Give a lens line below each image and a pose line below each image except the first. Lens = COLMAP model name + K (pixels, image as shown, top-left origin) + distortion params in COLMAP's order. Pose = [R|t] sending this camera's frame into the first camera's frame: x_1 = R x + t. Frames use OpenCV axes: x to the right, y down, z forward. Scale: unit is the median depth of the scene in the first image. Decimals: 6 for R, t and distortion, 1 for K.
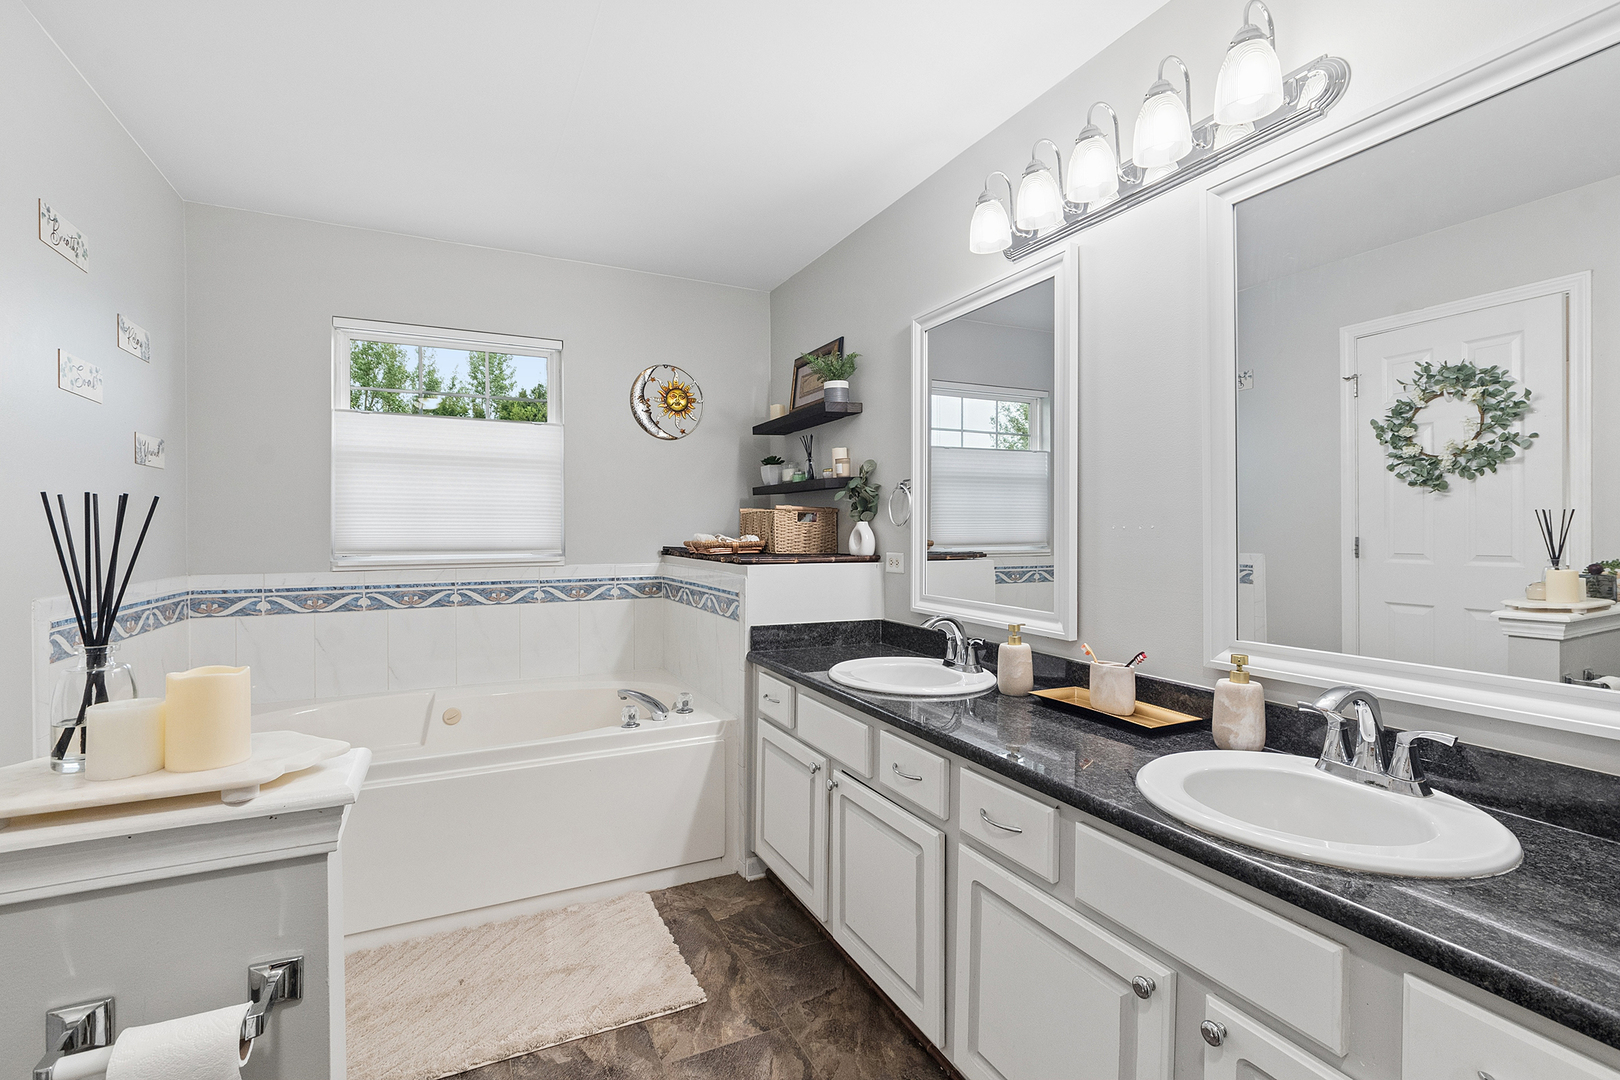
lens RADIAL K [[729.0, 0, 812.8], [0, 729.0, 531.6], [0, 0, 1]] dist [0.000940, 0.002192]
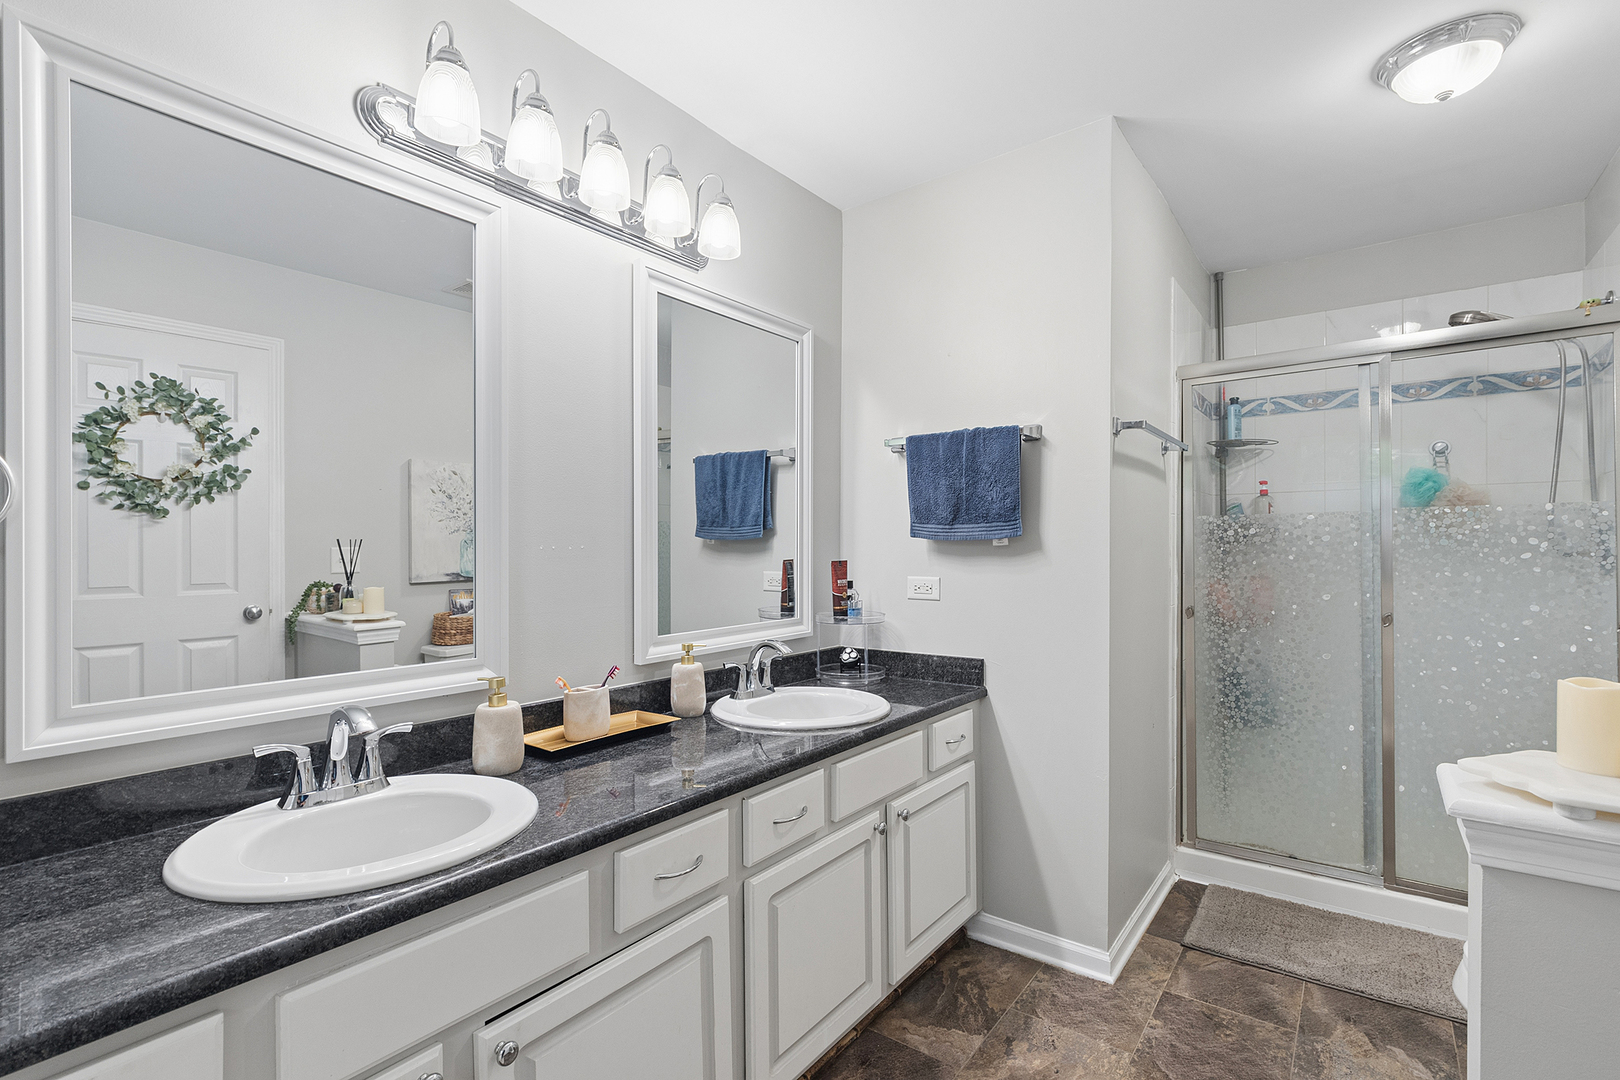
lens RADIAL K [[729.0, 0, 816.0], [0, 729.0, 548.1], [0, 0, 1]] dist [0.000940, 0.002192]
pose [[-0.436591, 0.009959, 0.899605, -0.517008], [0.020528, 0.999789, -0.001106, 0.002853], [-0.899426, 0.017984, -0.436703, 1.006469]]
